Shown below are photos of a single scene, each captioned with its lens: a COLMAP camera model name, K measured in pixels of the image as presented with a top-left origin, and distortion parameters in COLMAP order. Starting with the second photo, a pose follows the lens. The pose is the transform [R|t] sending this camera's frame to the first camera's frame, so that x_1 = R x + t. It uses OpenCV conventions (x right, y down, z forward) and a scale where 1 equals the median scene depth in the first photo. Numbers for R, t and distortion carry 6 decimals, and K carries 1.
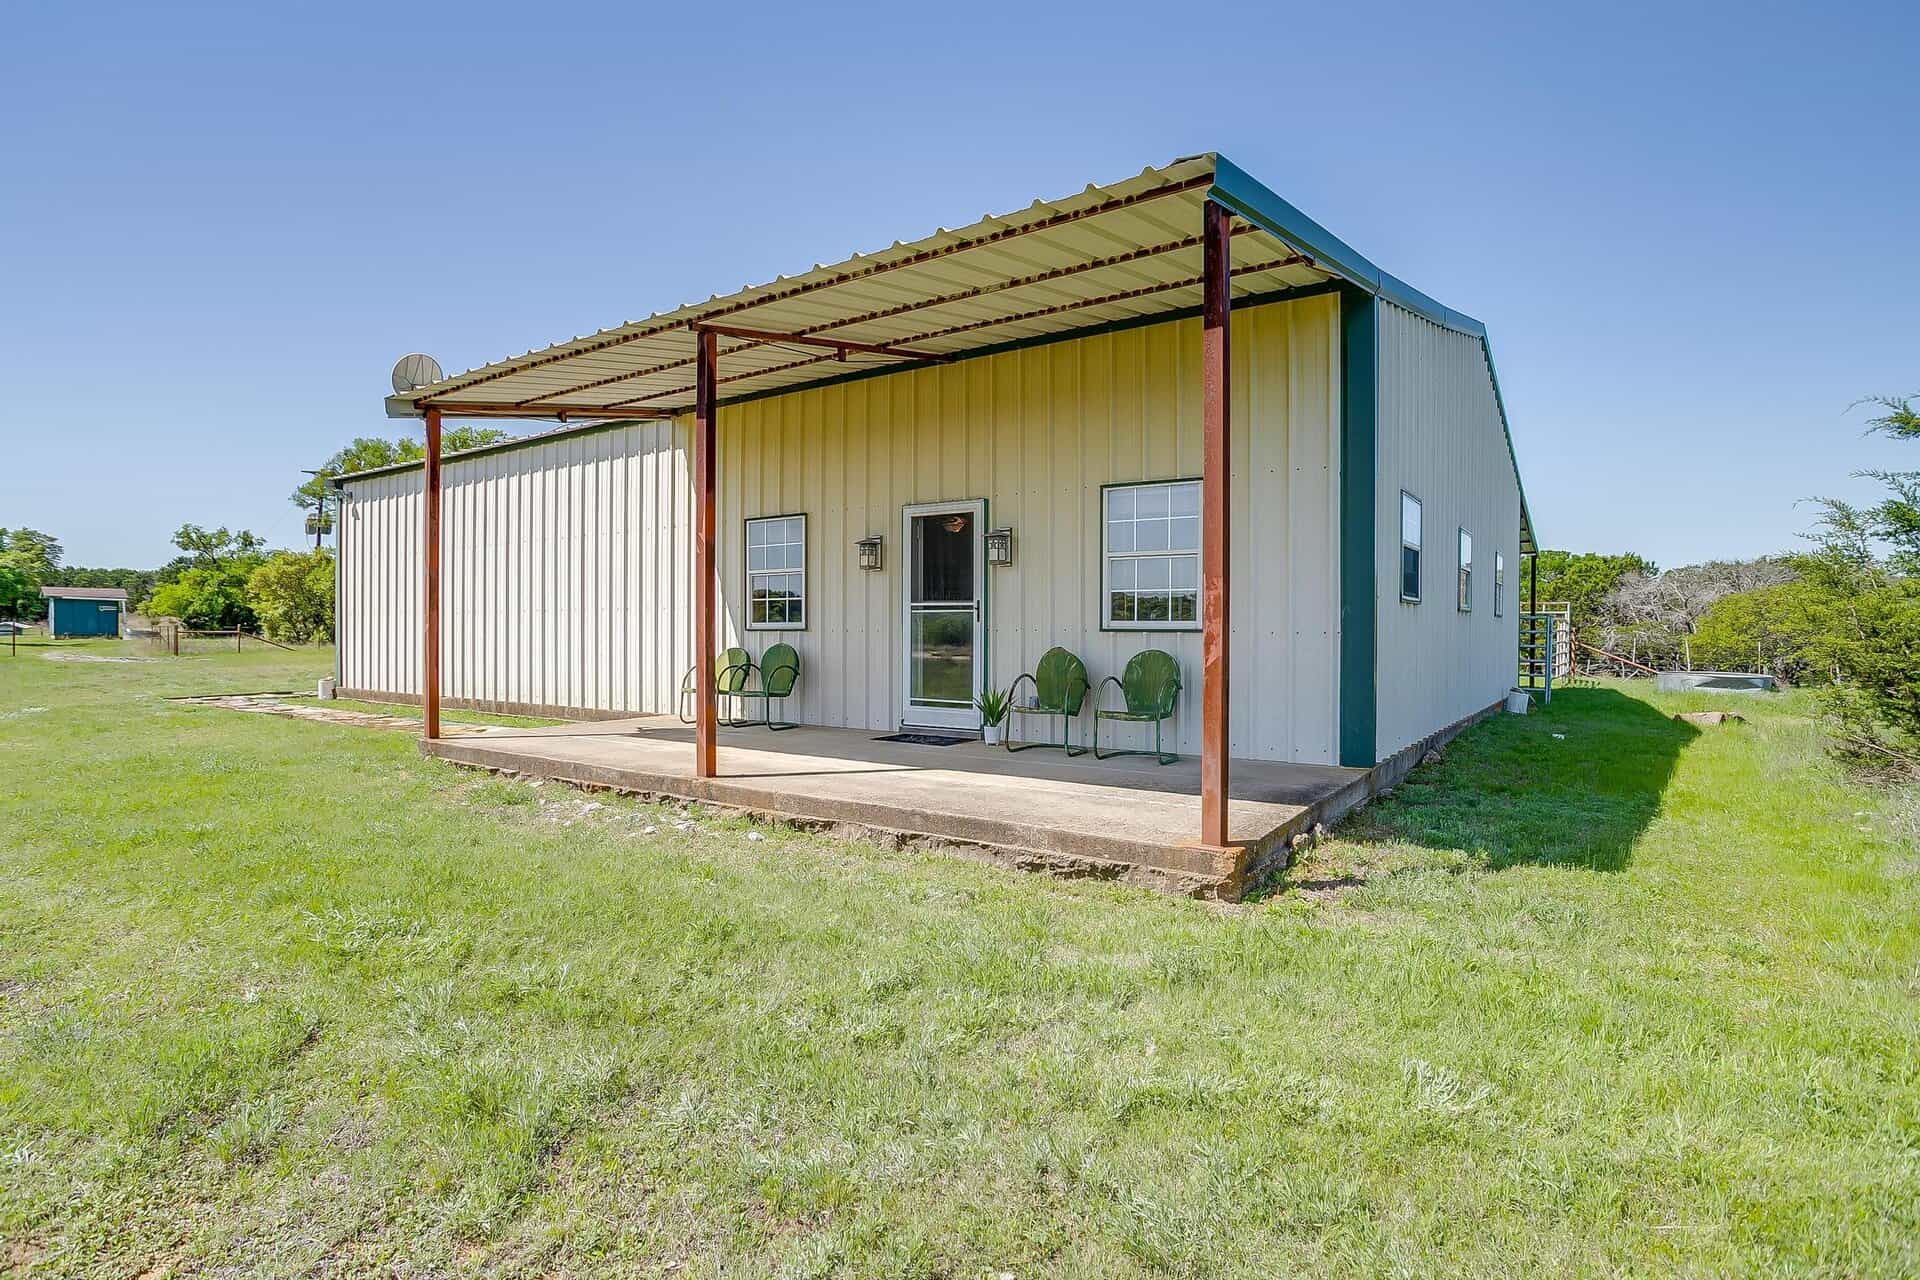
lens RADIAL K [[971.5, 0, 952.9], [0, 971.5, 627.6], [0, 0, 1]] dist [-0.032235, 0.008894]
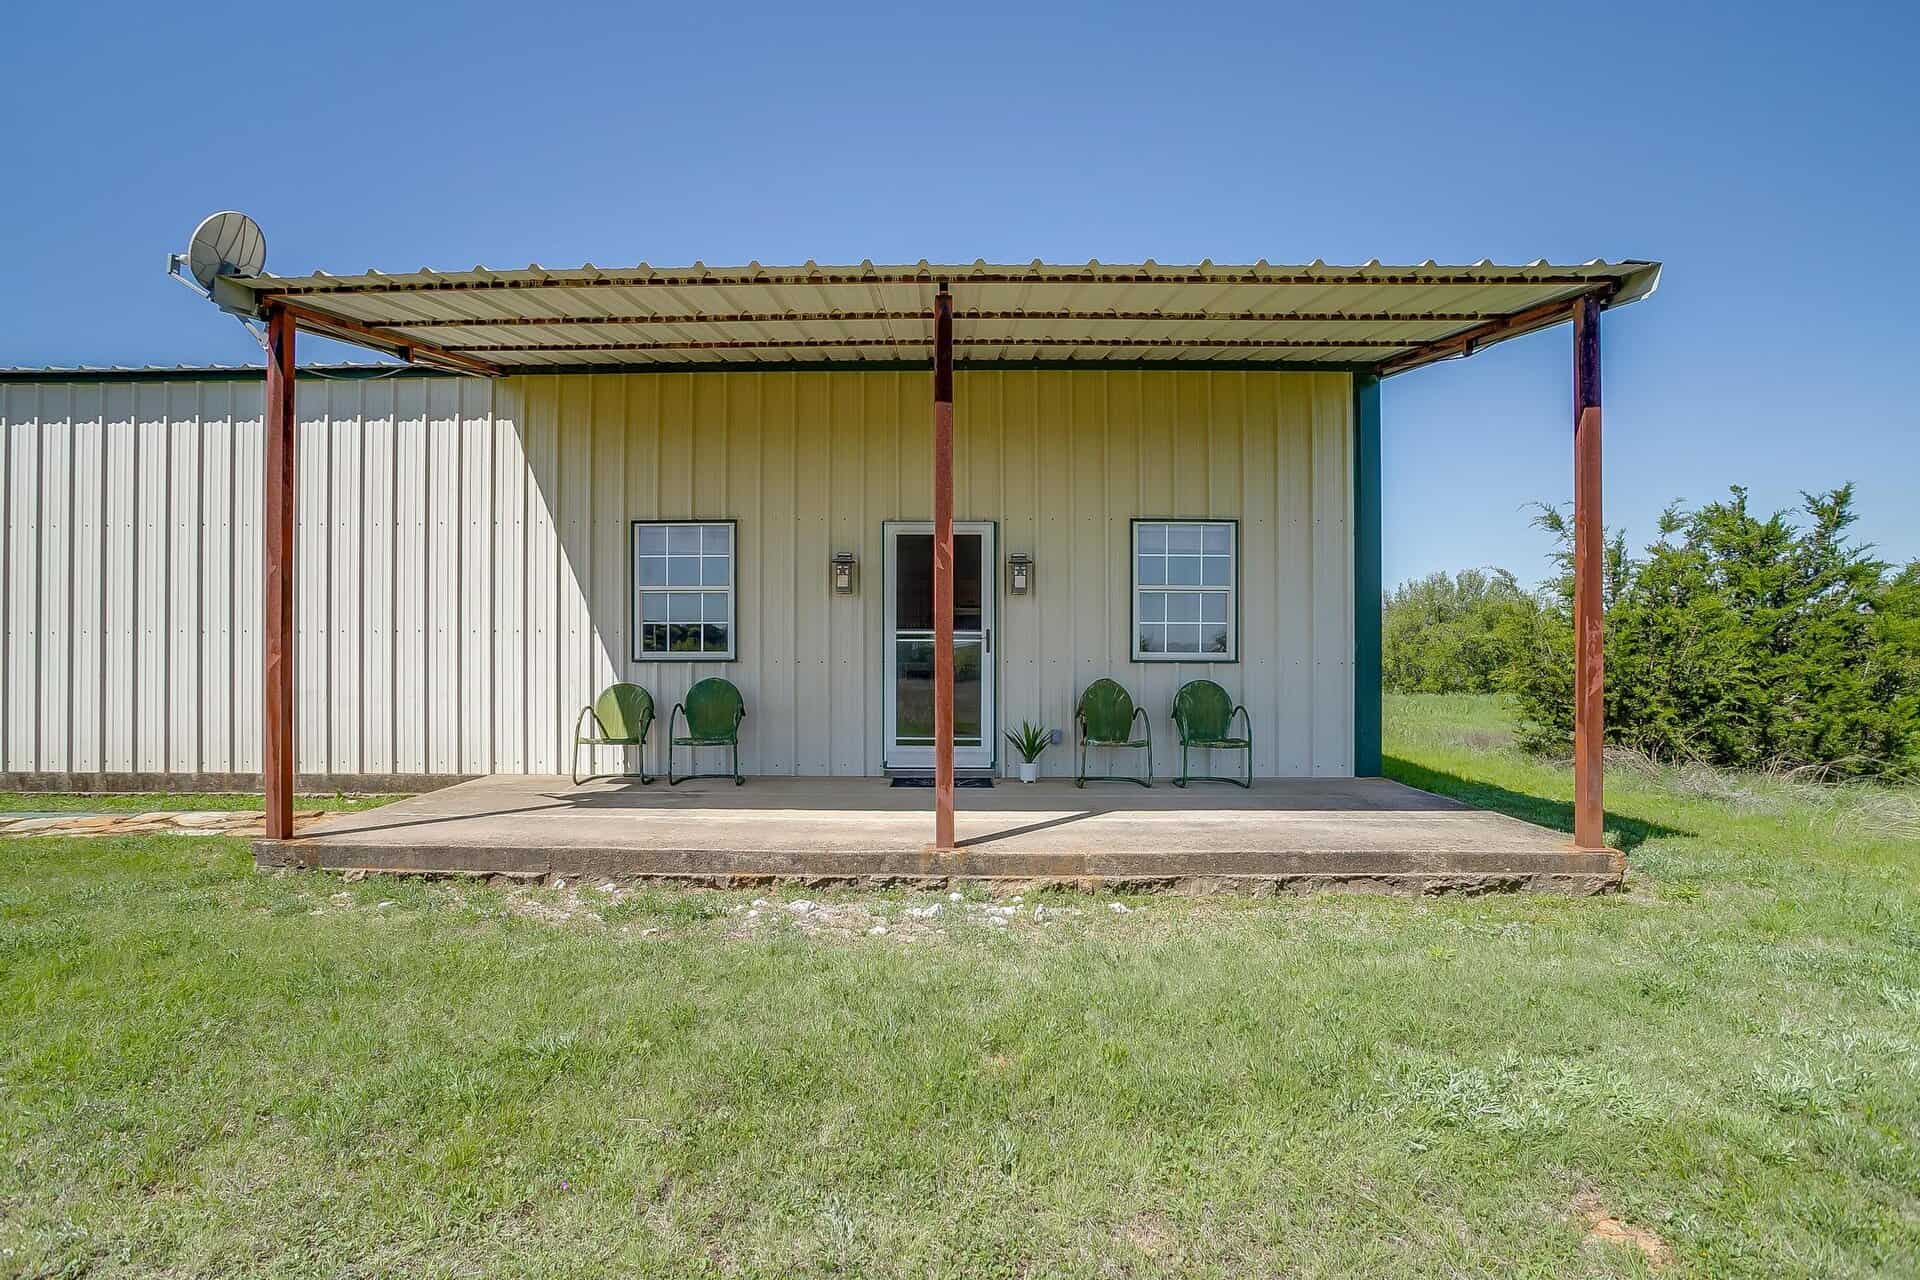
lens RADIAL K [[949.9, 0, 938.7], [0, 949.9, 645.2], [0, 0, 1]] dist [-0.036903, 0.001786]
pose [[0.828994, 0.006184, 0.559223, -0.526592], [0.000528, 0.999930, -0.011841, -0.001867], [-0.559257, 0.010111, 0.828933, 0.268166]]
